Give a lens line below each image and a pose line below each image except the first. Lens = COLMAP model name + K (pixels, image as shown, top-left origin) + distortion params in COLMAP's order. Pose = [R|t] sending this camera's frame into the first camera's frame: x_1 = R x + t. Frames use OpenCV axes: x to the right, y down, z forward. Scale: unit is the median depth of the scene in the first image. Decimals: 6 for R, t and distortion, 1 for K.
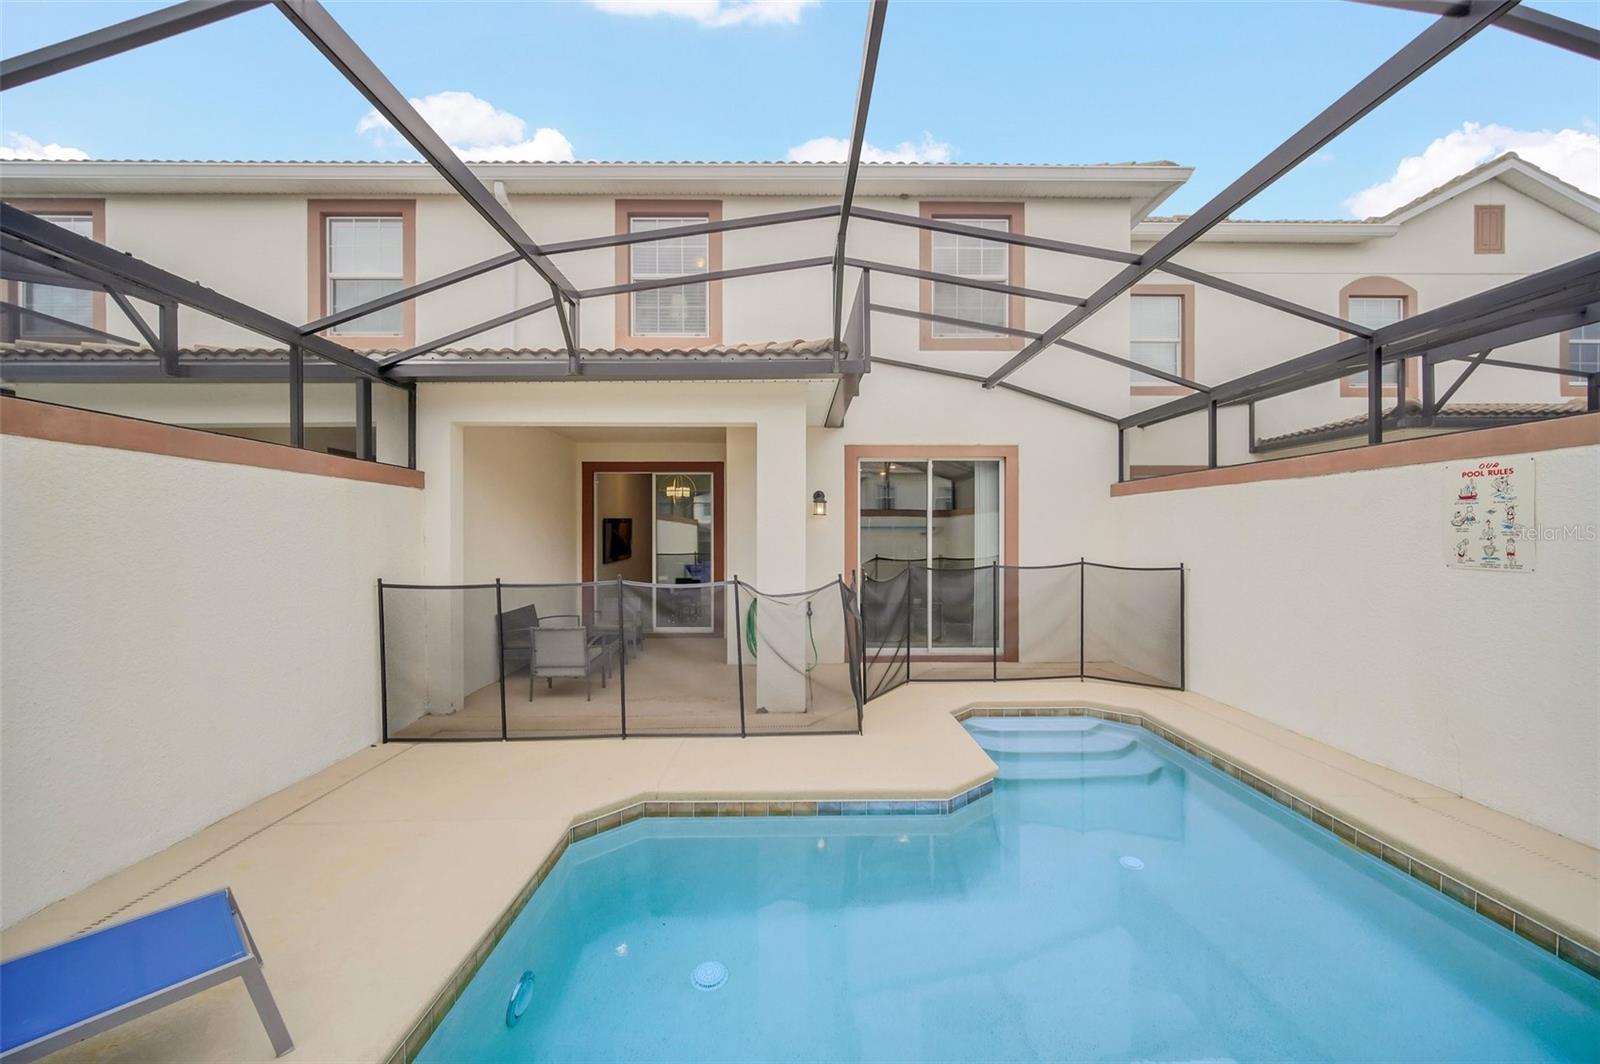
lens RADIAL K [[631.1, 0, 805.1], [0, 631.1, 537.9], [0, 0, 1]] dist [-0.001309, -0.000192]
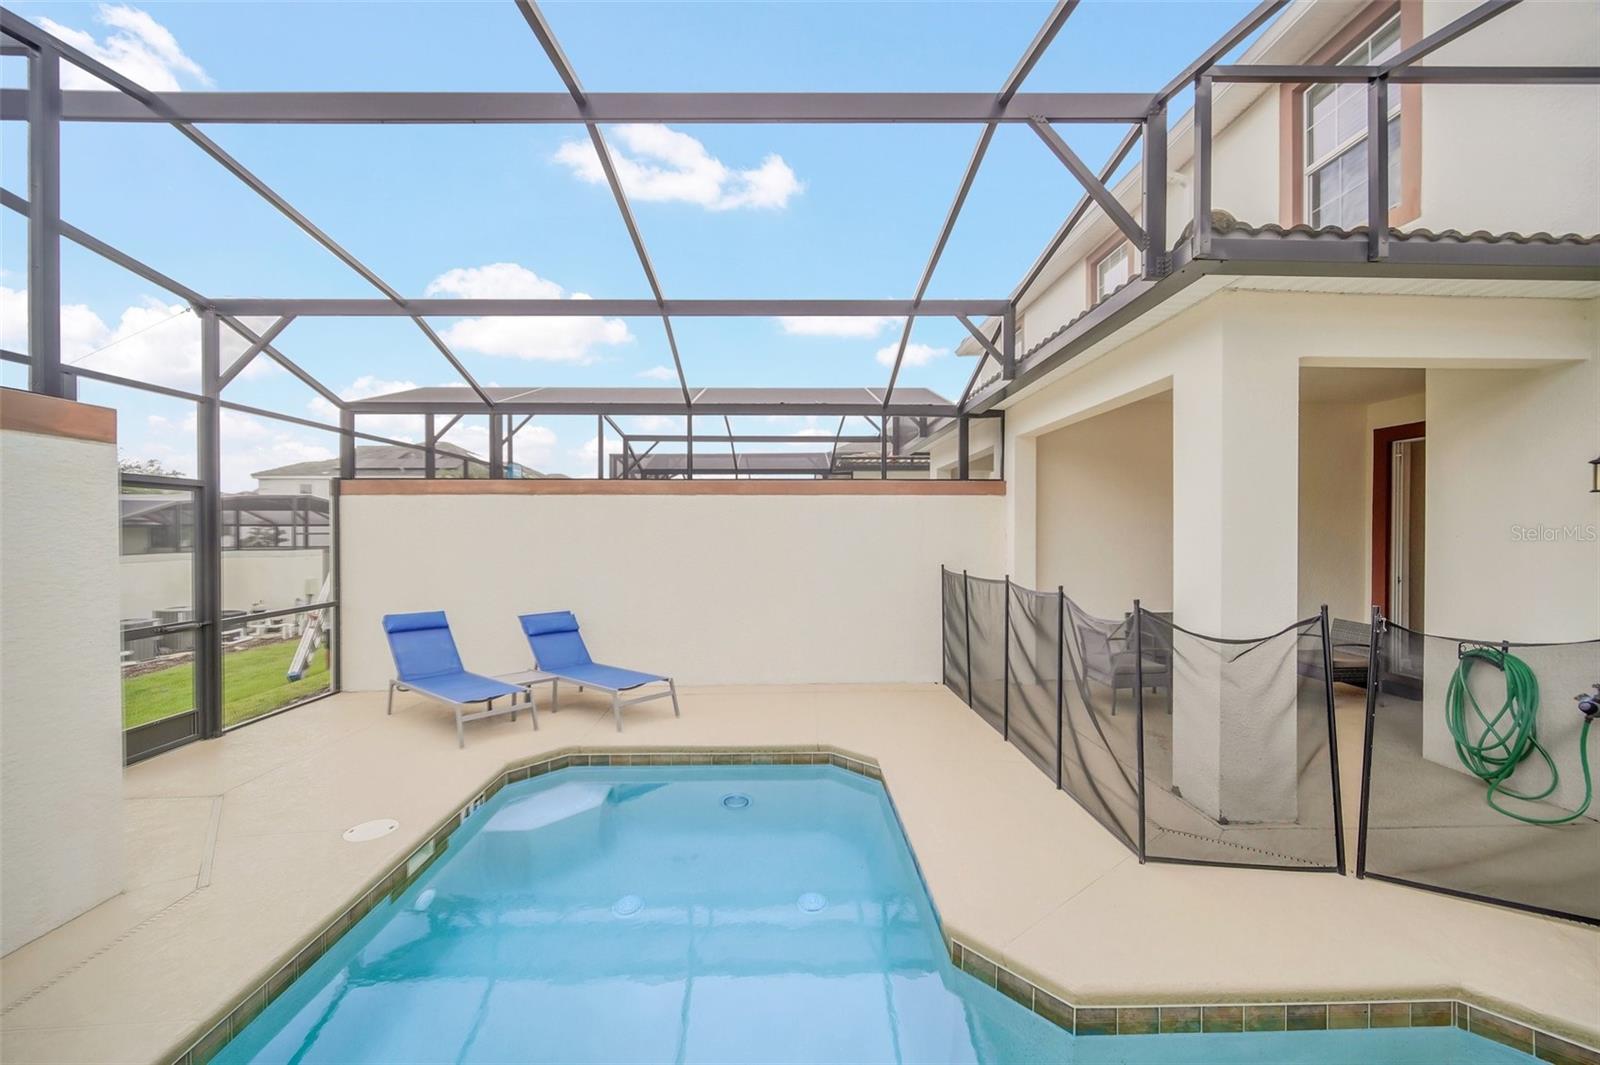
lens RADIAL K [[641.6, 0, 803.6], [0, 641.6, 526.6], [0, 0, 1]] dist [-0.002223, -0.000837]
pose [[0.009488, -0.007983, -0.999923, 0.555663], [-0.002299, 0.999965, -0.008005, -0.005578], [0.999952, 0.002375, 0.009469, 0.517776]]
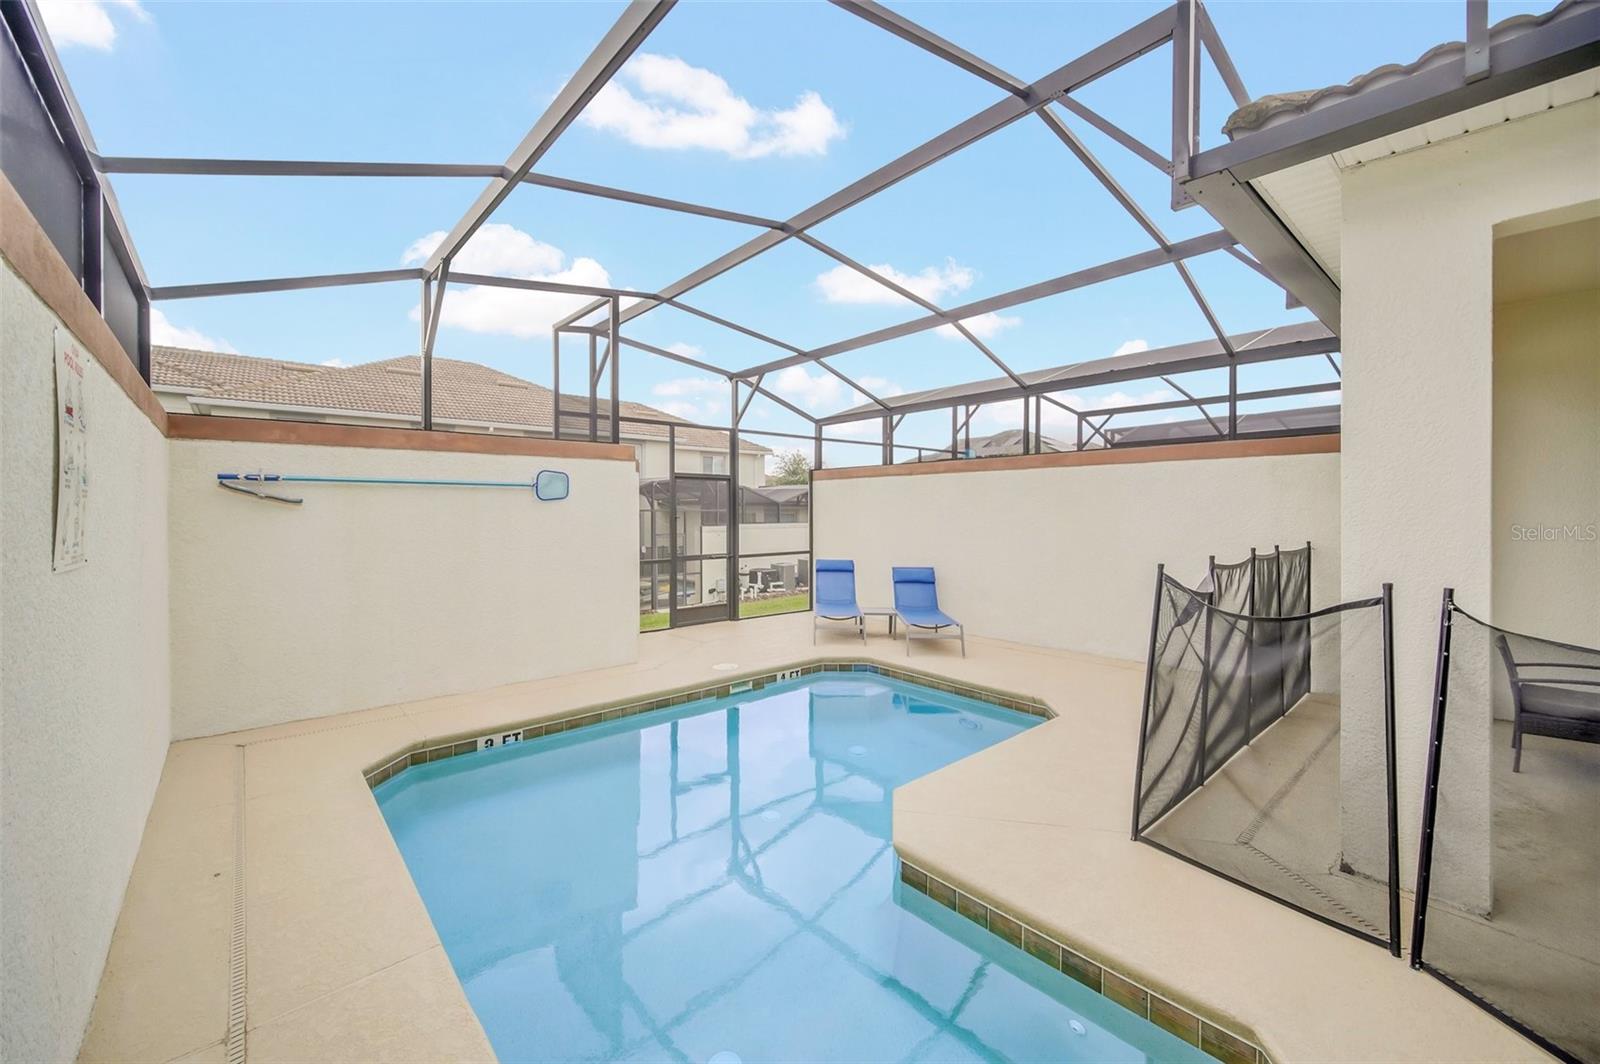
lens RADIAL K [[641.6, 0, 803.6], [0, 641.6, 526.1], [0, 0, 1]] dist [-0.002223, -0.000837]
pose [[-0.759519, 0.025850, -0.649972, 0.554319], [0.006827, 0.999472, 0.031772, -0.003053], [0.650450, 0.019694, -0.759294, 0.974284]]
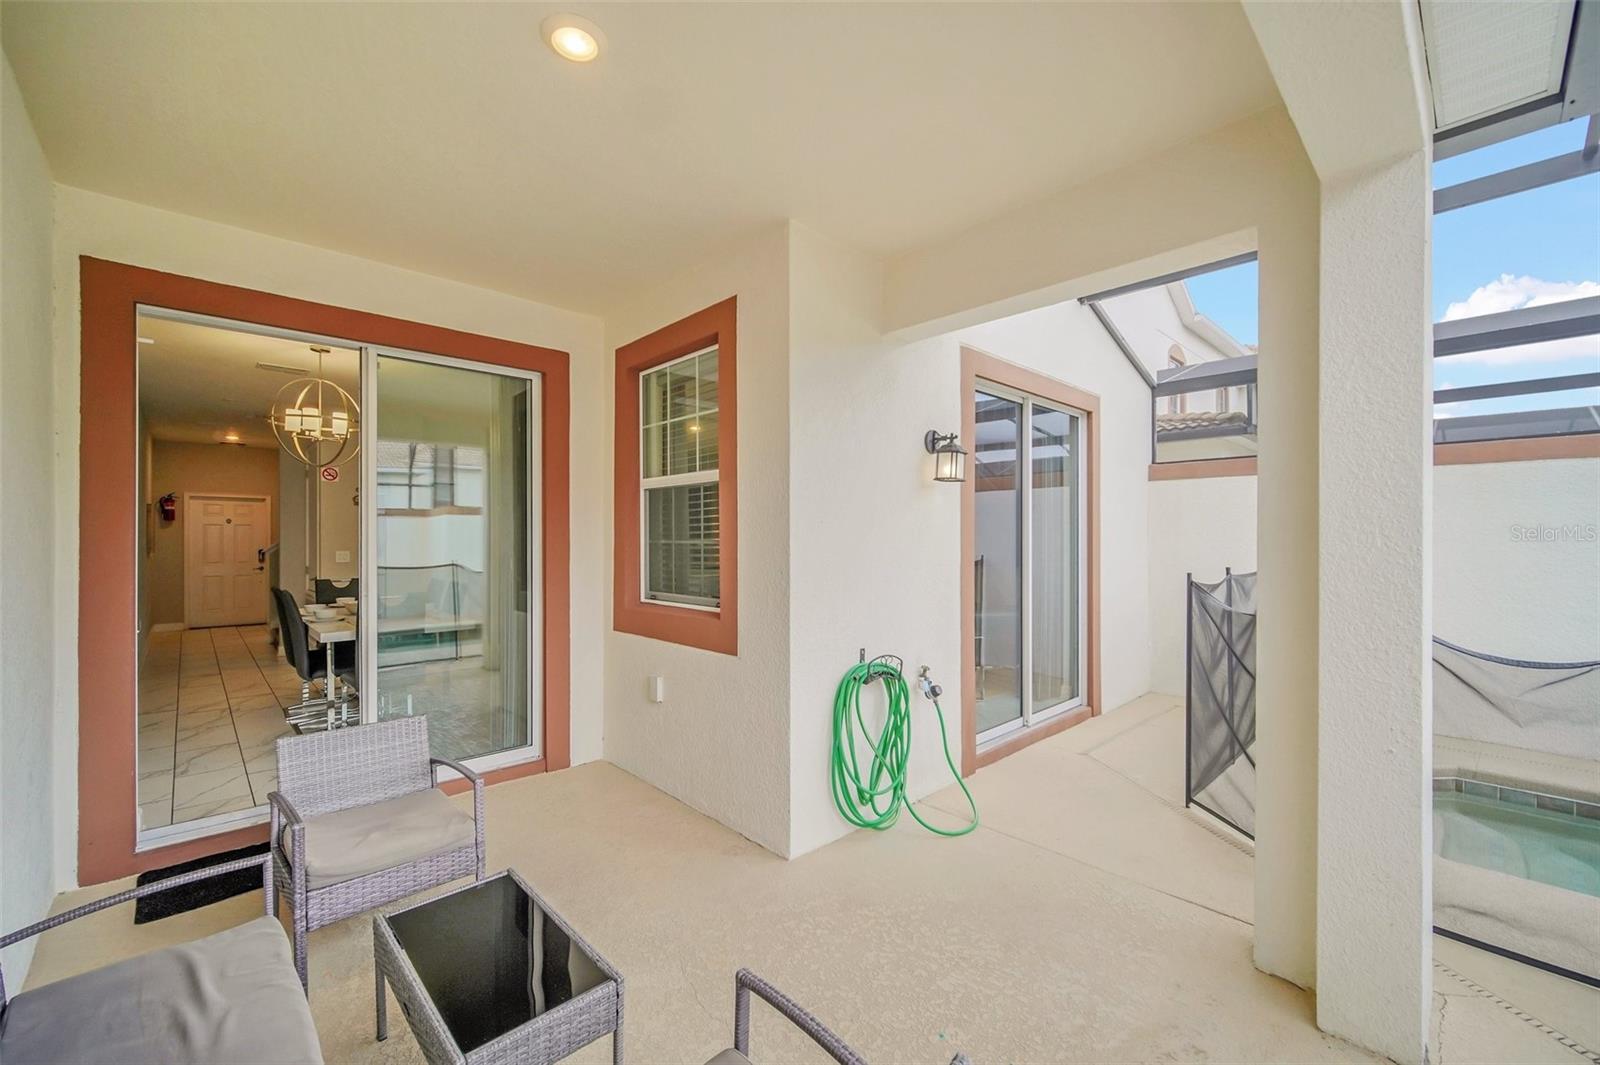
lens RADIAL K [[647.5, 0, 800.0], [0, 647.5, 532.5], [0, 0, 1]] dist [0.000409, 0.000132]
pose [[0.740918, 0.007354, 0.671555, -0.462513], [0.003389, 0.999886, -0.014688, 0.012190], [-0.671587, 0.013159, 0.740809, 0.863489]]
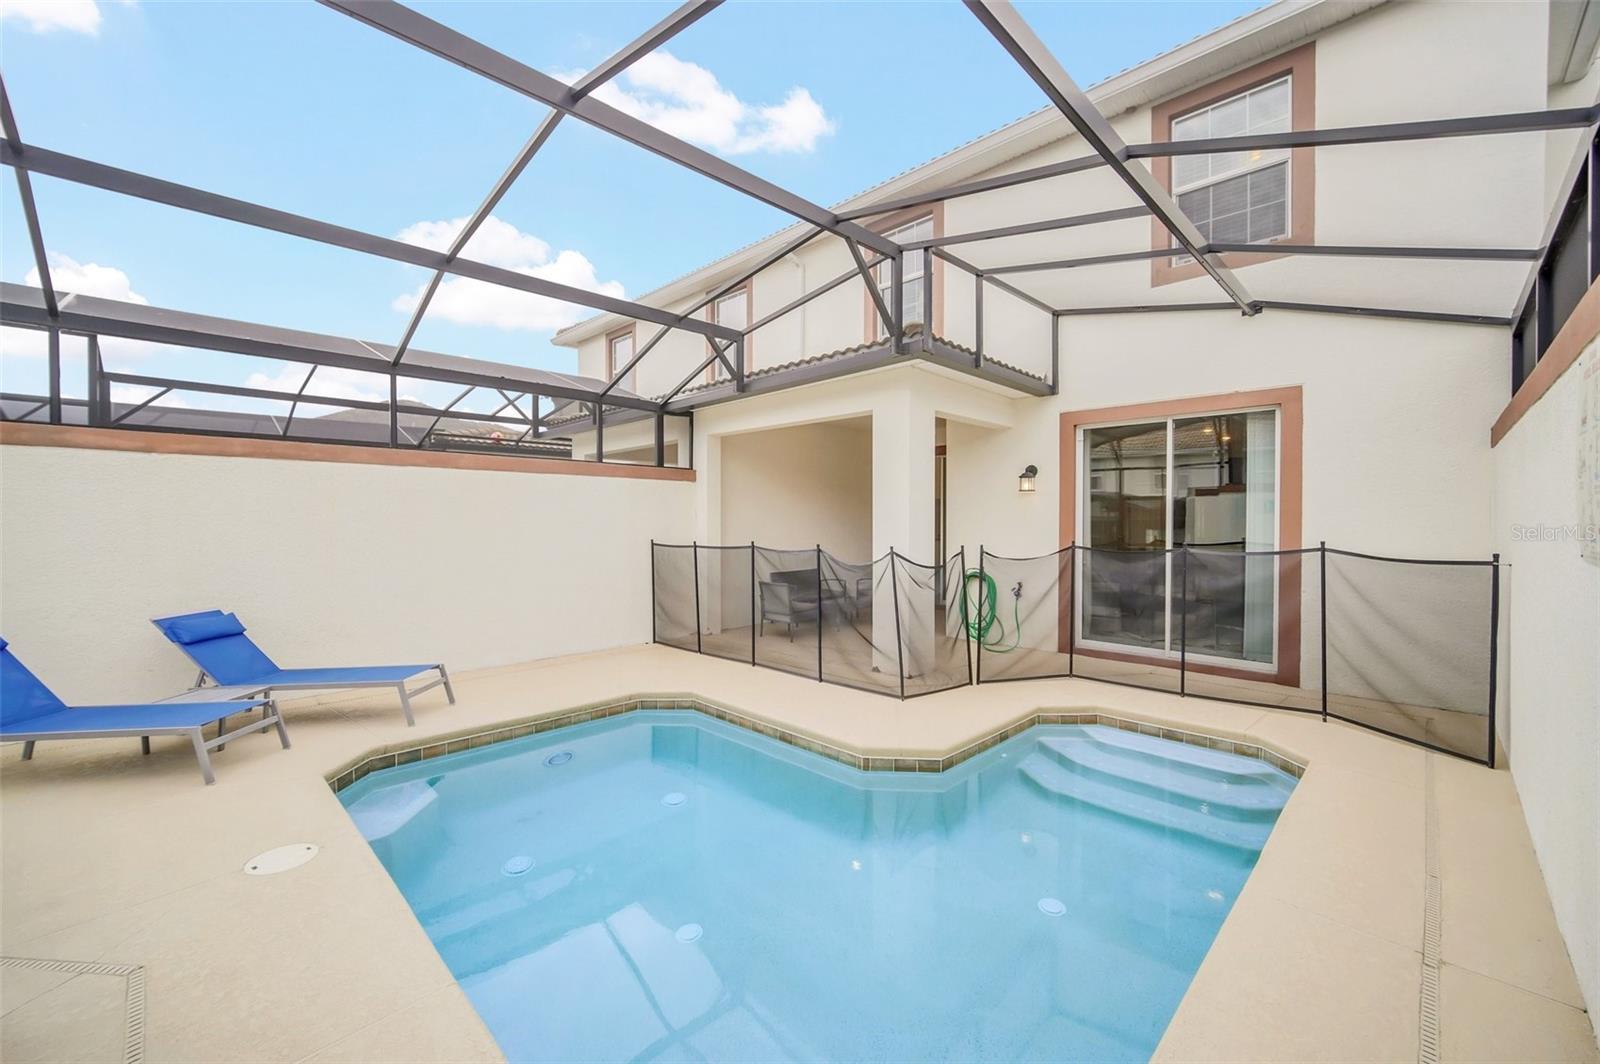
lens RADIAL K [[641.6, 0, 803.6], [0, 641.6, 526.1], [0, 0, 1]] dist [-0.002223, -0.000837]
pose [[0.696575, 0.008948, -0.717428, 0.575718], [-0.004282, 0.999956, 0.008314, 0.011258], [0.717471, -0.002719, 0.696583, 0.109819]]
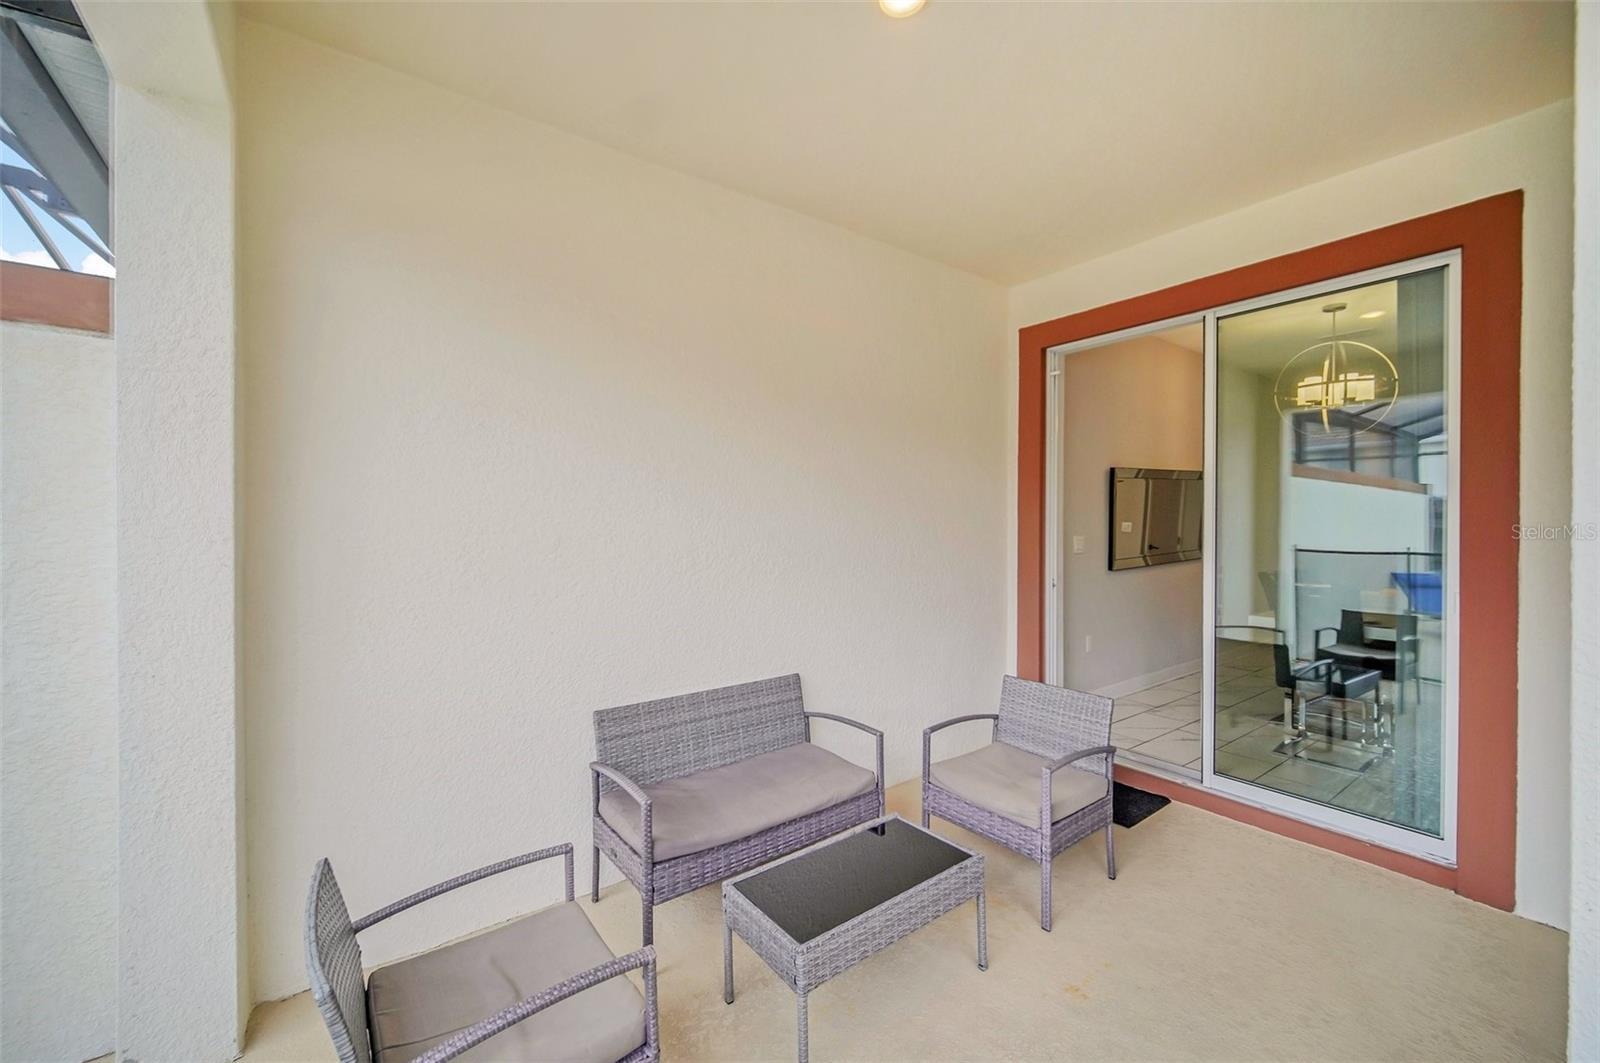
lens RADIAL K [[641.6, 0, 803.6], [0, 641.6, 525.6], [0, 0, 1]] dist [-0.002223, -0.000837]
pose [[0.576762, 0.008160, -0.816871, -0.129747], [-0.003058, 0.999965, 0.007830, 0.011102], [0.816906, -0.002018, 0.576767, 0.955946]]
